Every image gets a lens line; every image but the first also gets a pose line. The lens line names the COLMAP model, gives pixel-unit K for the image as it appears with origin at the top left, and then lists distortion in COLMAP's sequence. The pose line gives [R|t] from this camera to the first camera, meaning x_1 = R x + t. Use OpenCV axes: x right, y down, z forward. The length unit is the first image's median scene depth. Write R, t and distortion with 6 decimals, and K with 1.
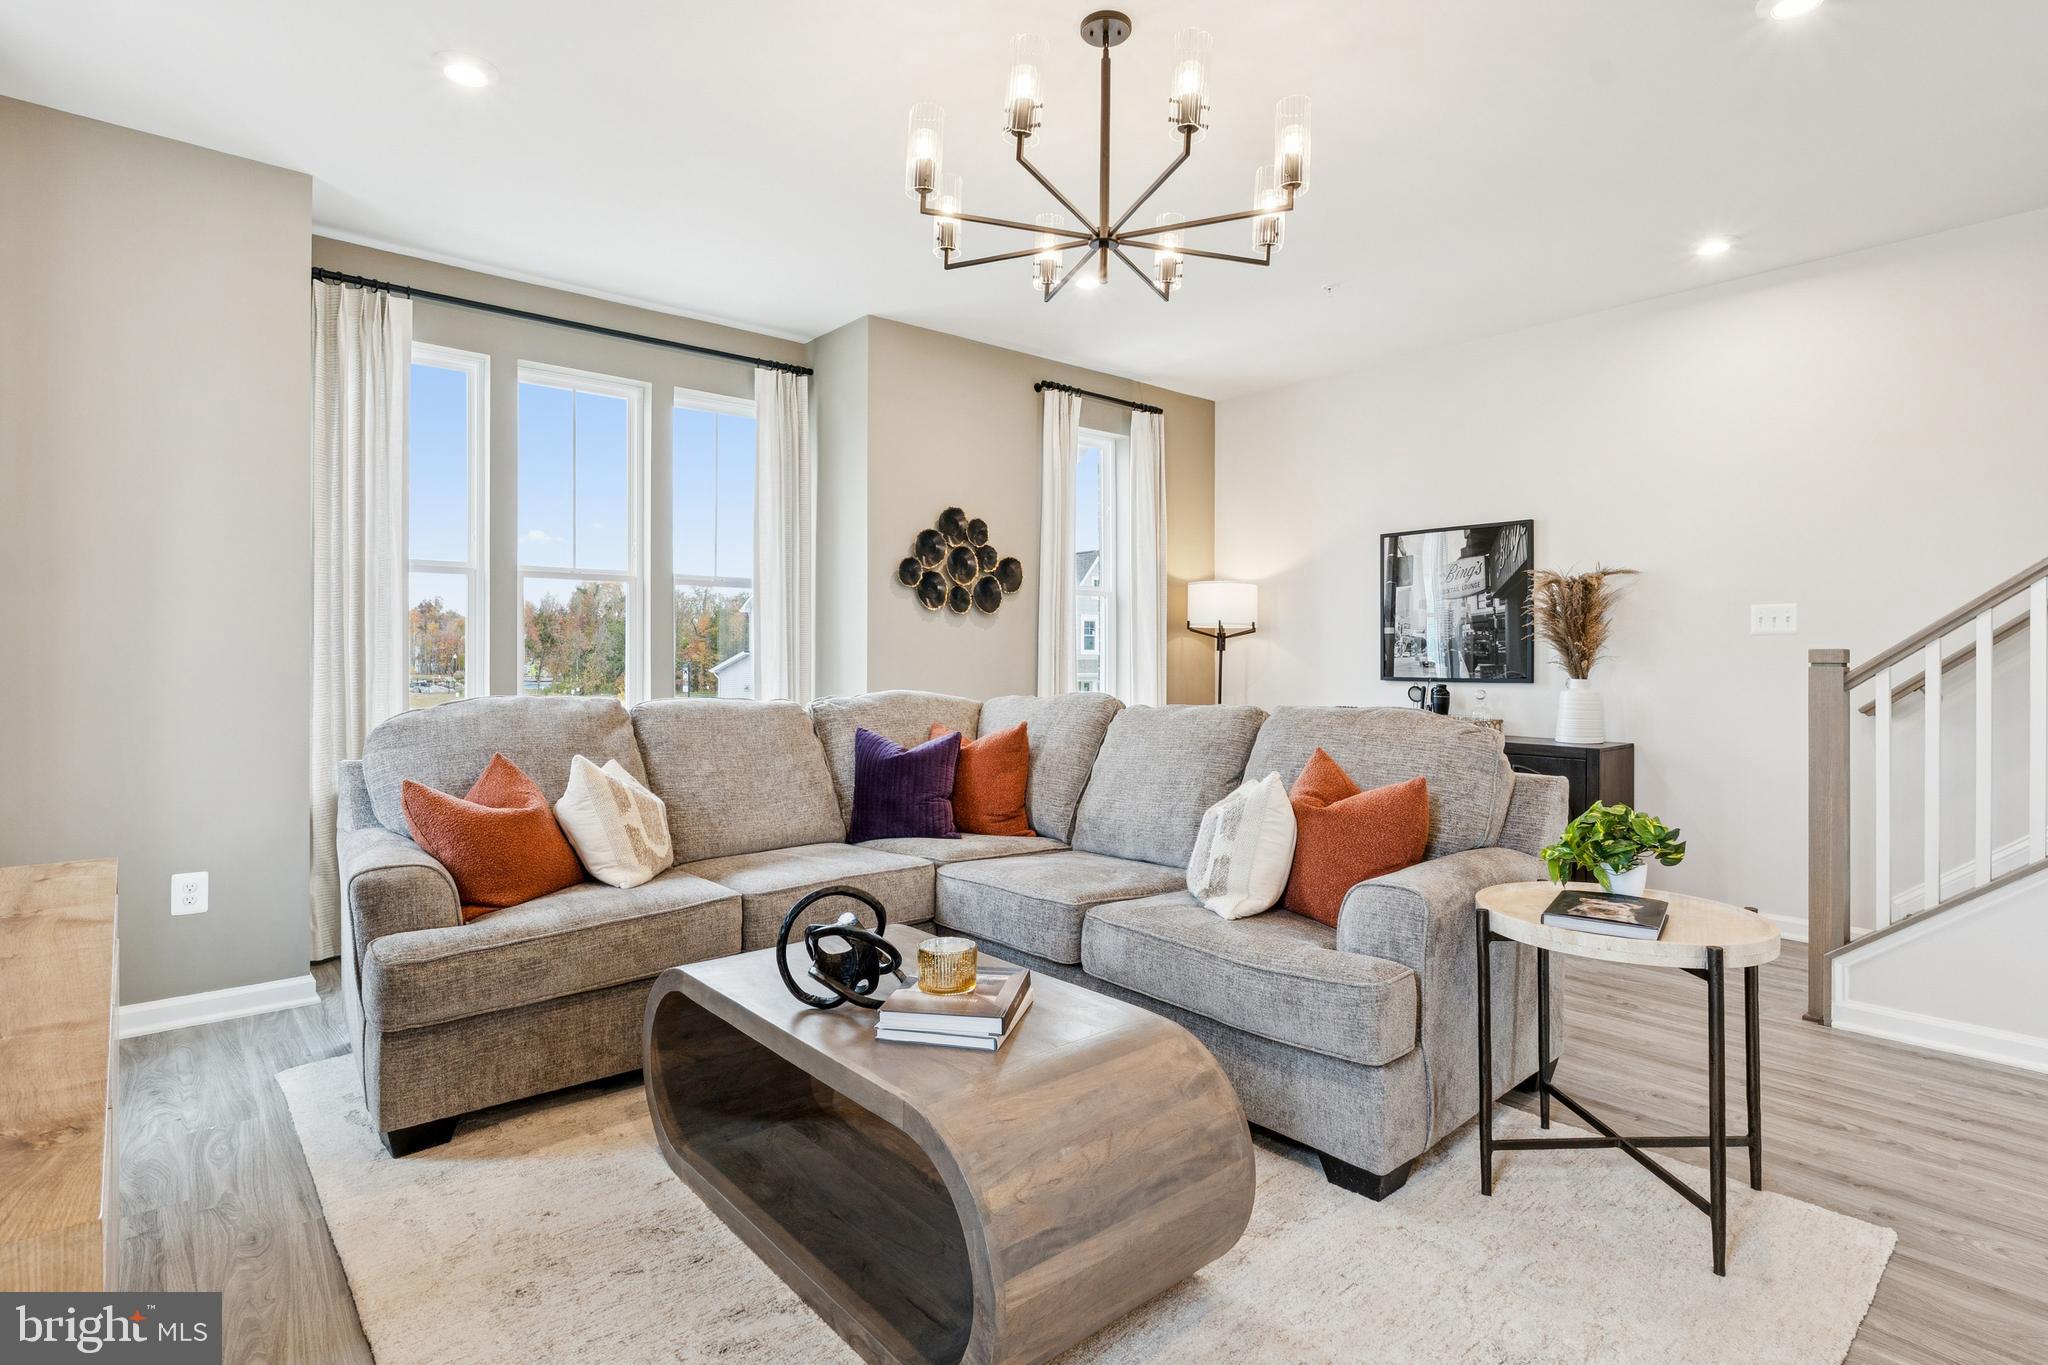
lens RADIAL K [[1022.3, 0, 1024.1], [0, 1022.3, 663.4], [0, 0, 1]] dist [0.003384, -0.000042]
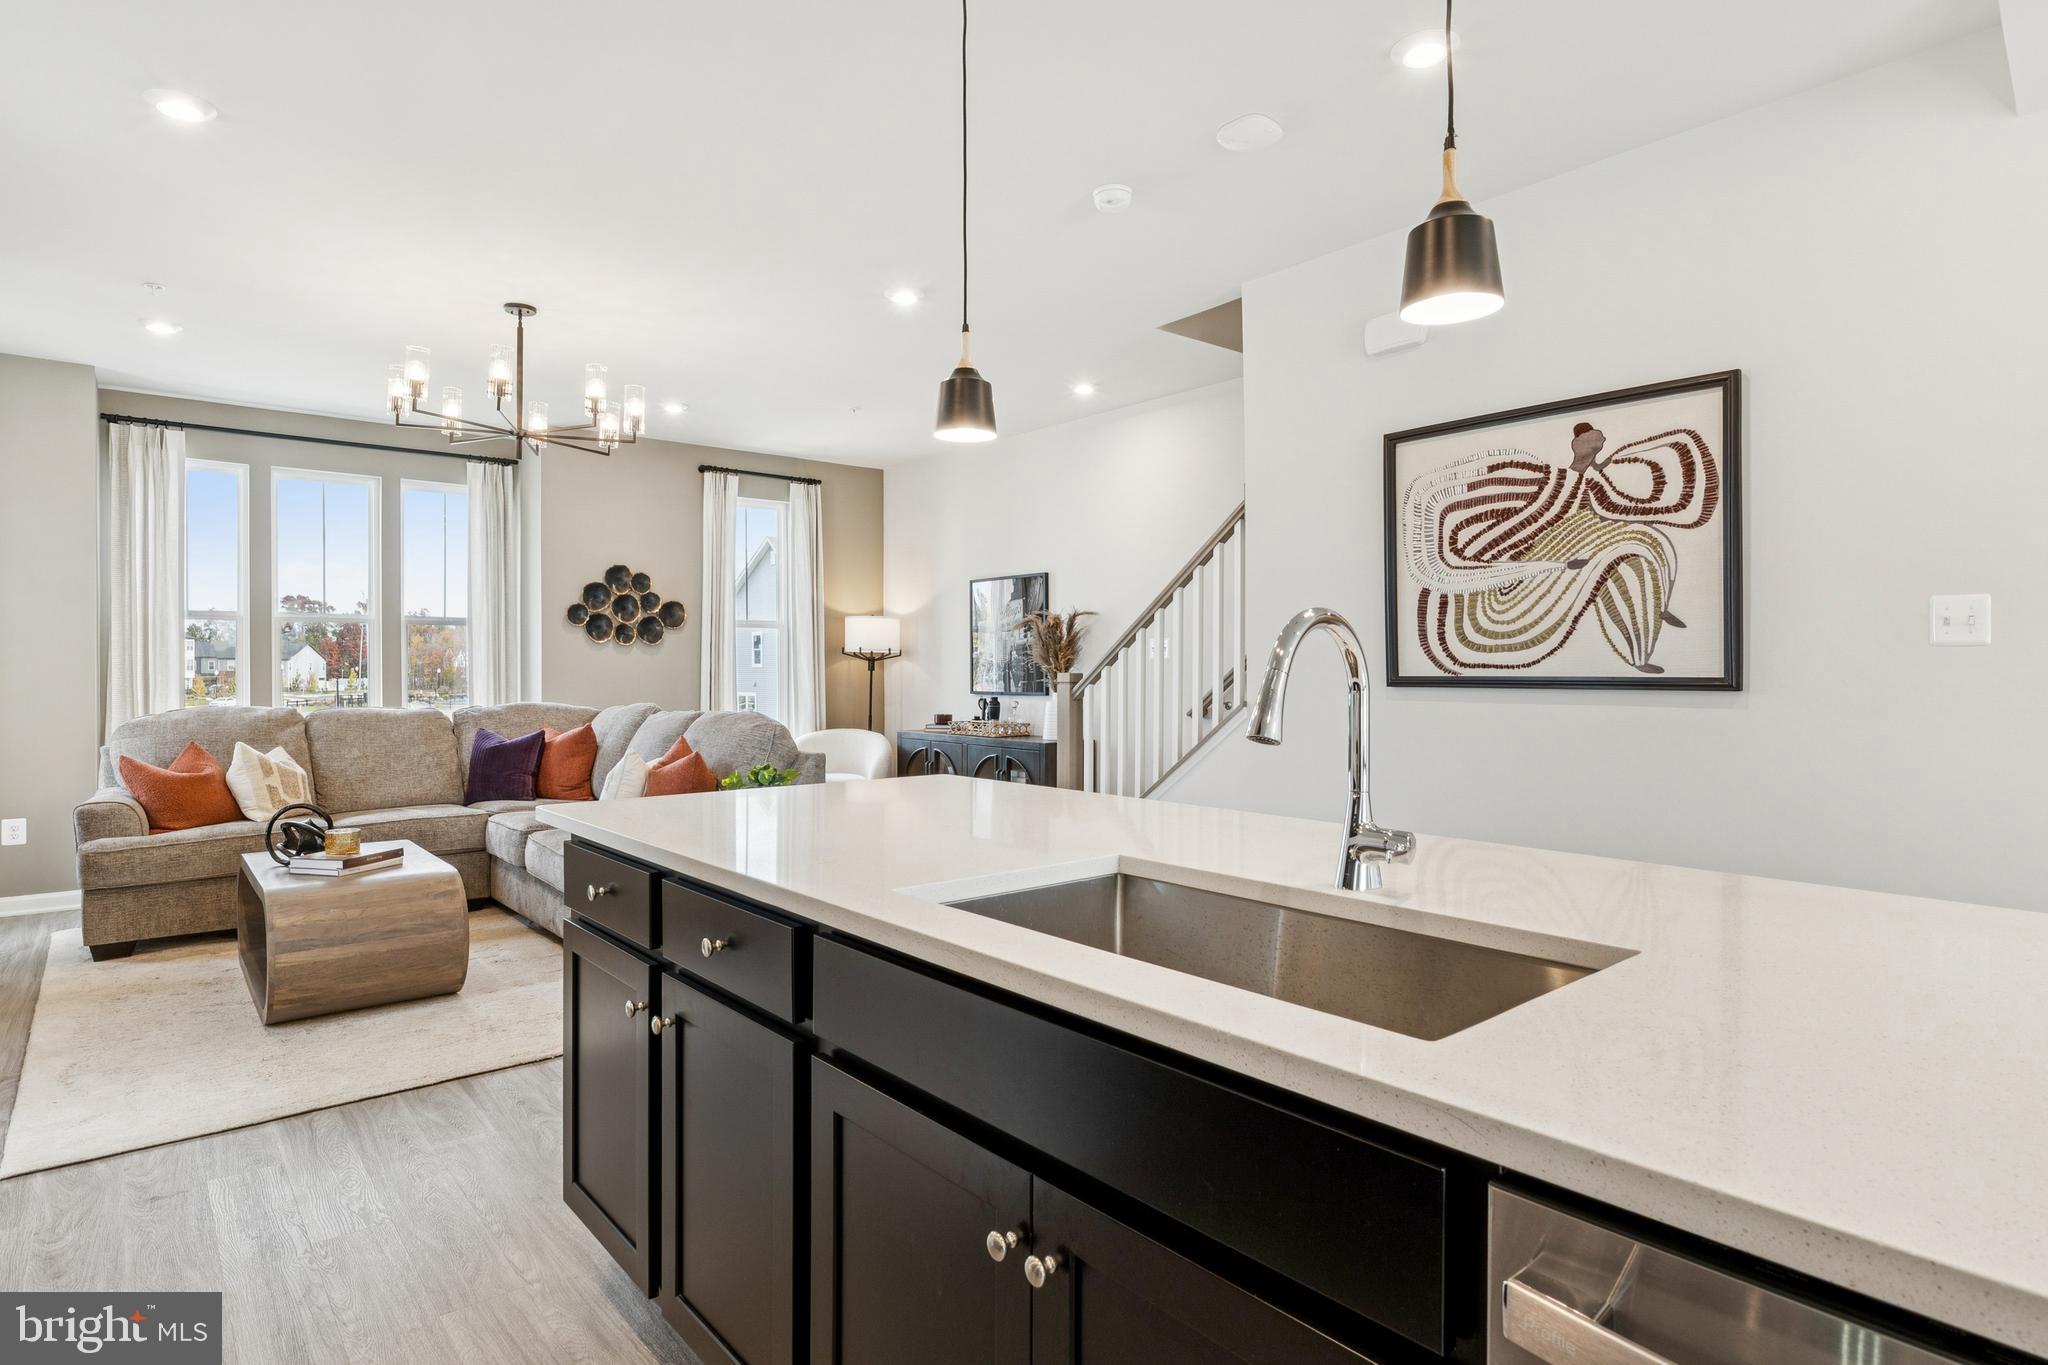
lens RADIAL K [[1075.2, 0, 1024.0], [0, 1075.2, 682.5], [0, 0, 1]] dist [-0.004040, 0.000050]
pose [[0.999905, -0.002859, -0.013493, 0.523907], [0.002930, 0.999982, 0.005311, -0.005882], [0.013478, -0.005350, 0.999895, -0.429357]]
